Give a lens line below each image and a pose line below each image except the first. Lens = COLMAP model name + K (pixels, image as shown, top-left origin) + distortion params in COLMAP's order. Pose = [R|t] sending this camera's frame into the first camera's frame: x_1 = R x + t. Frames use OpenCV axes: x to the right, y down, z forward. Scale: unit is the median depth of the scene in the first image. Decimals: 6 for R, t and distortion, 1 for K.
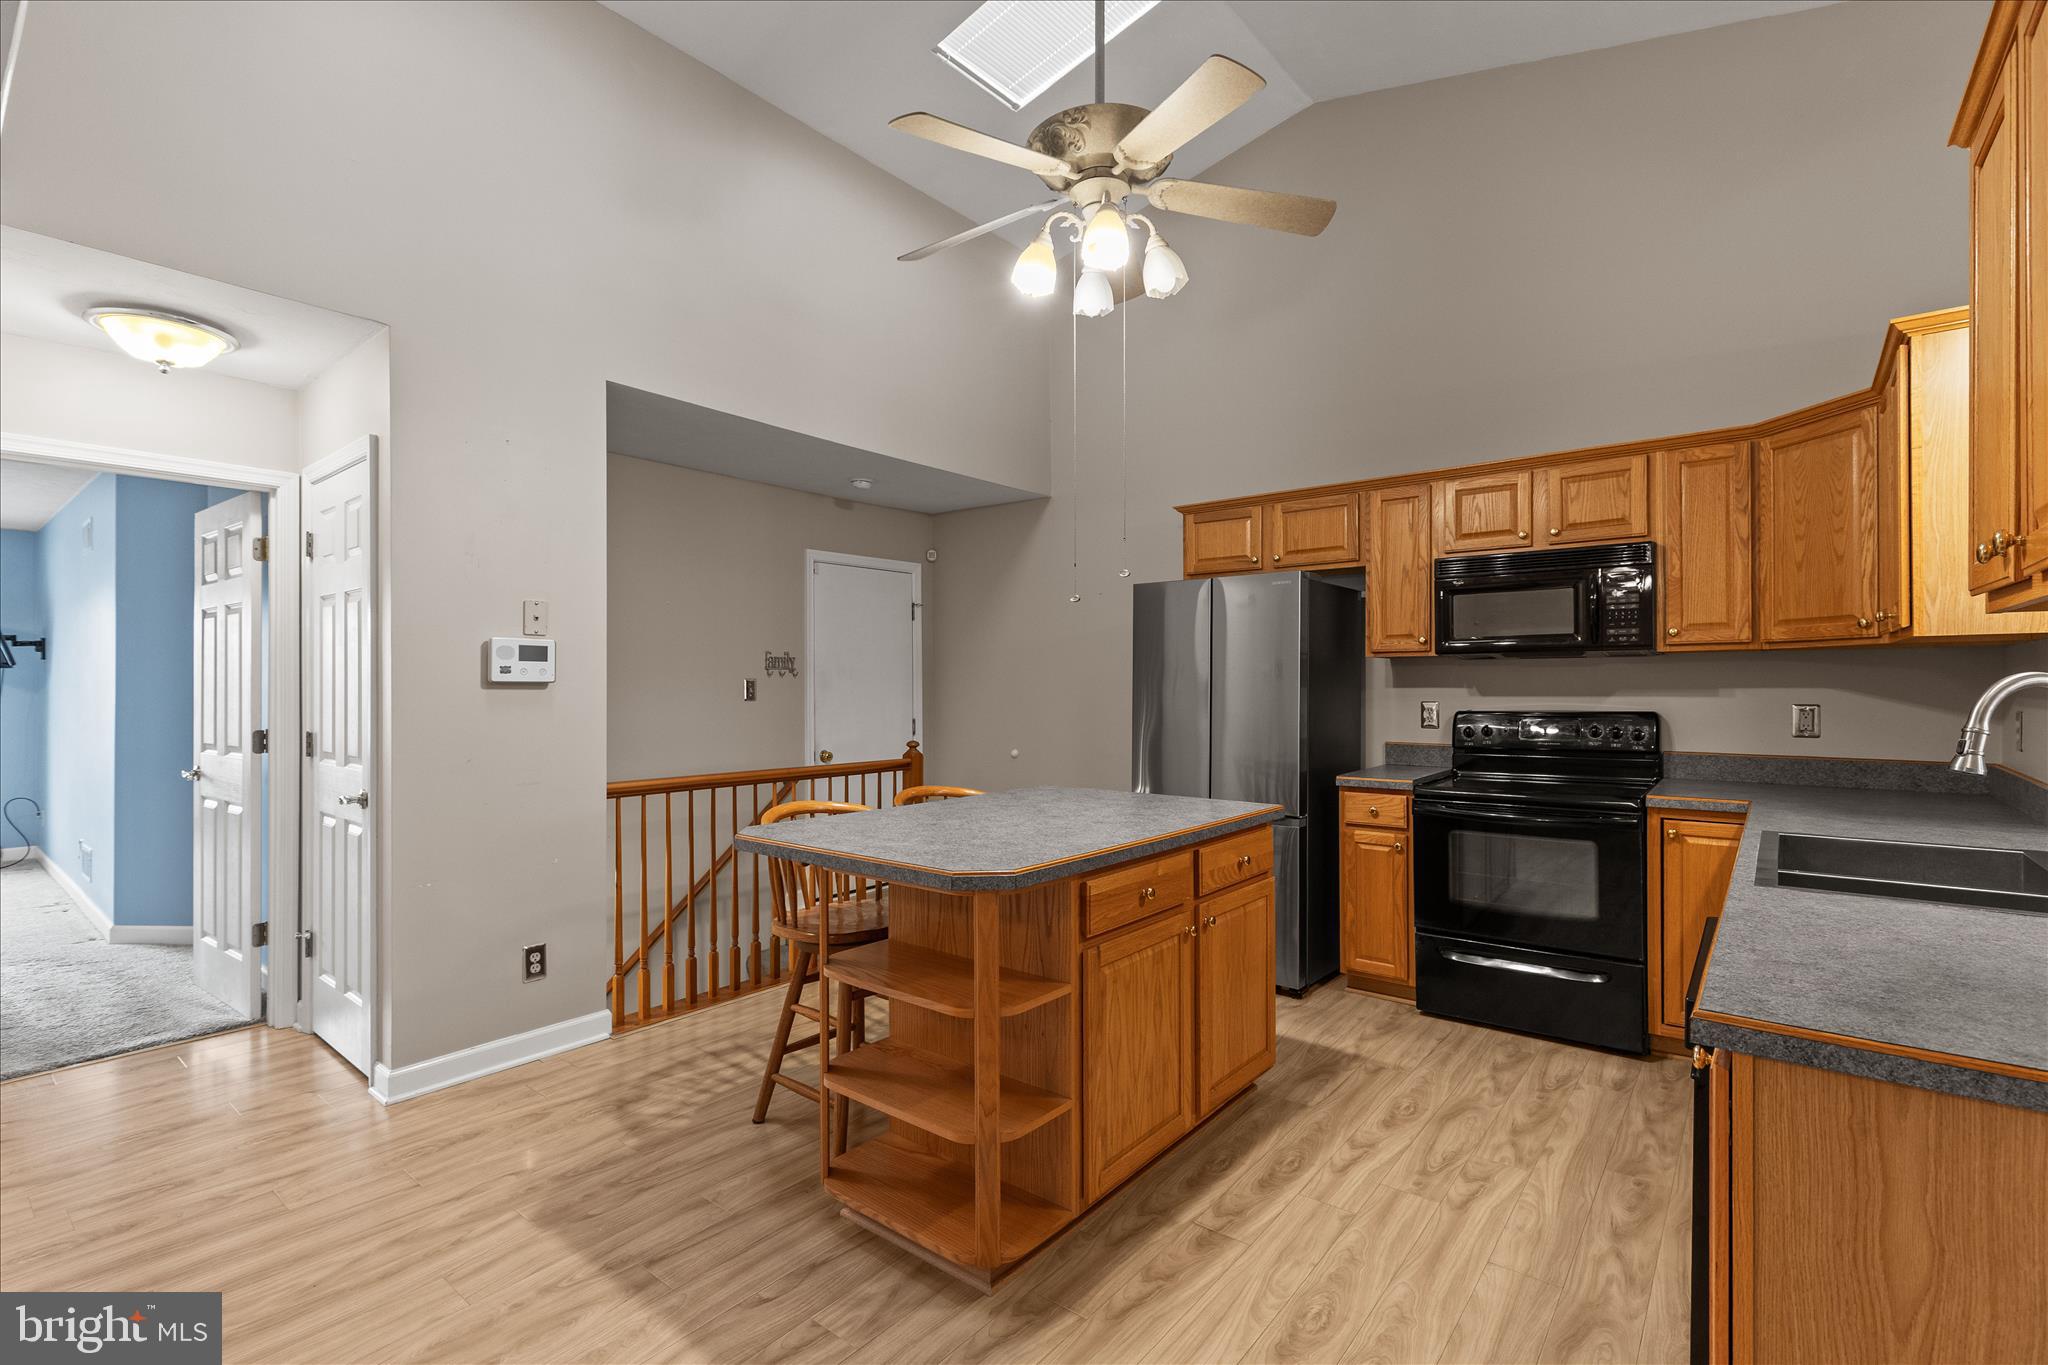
lens RADIAL K [[940.1, 0, 1014.8], [0, 940.1, 674.8], [0, 0, 1]] dist [0.001994, -0.000189]
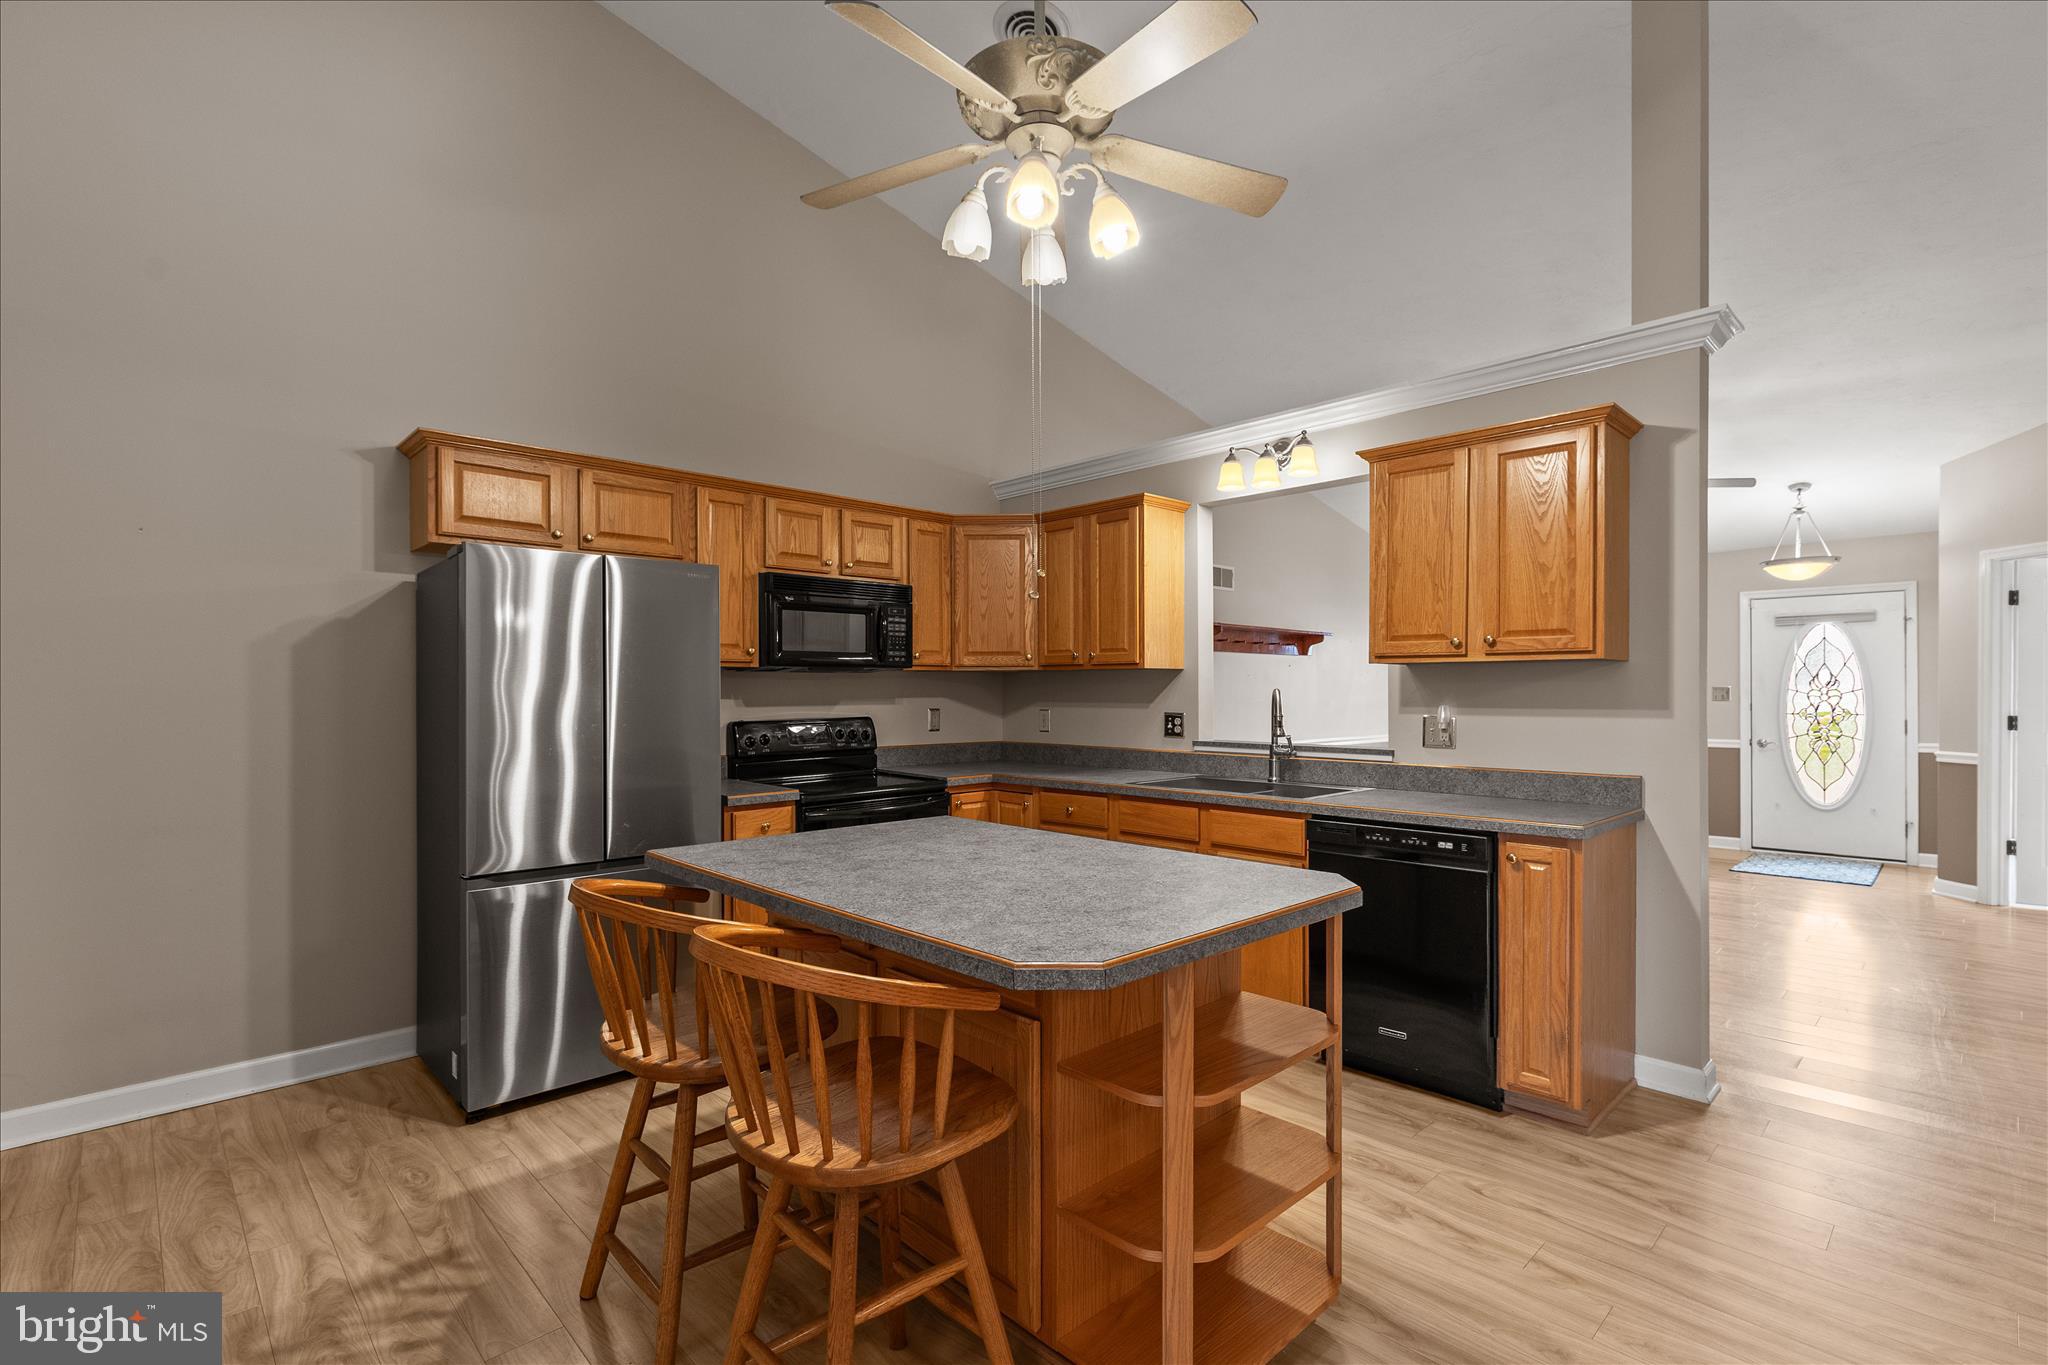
lens RADIAL K [[940.1, 0, 1021.8], [0, 940.1, 689.8], [0, 0, 1]] dist [0.001994, -0.000189]
pose [[0.129684, 0.004704, 0.991544, -0.632917], [-0.007836, 0.999962, -0.003719, 0.007049], [-0.991524, -0.007287, 0.129716, 0.714615]]
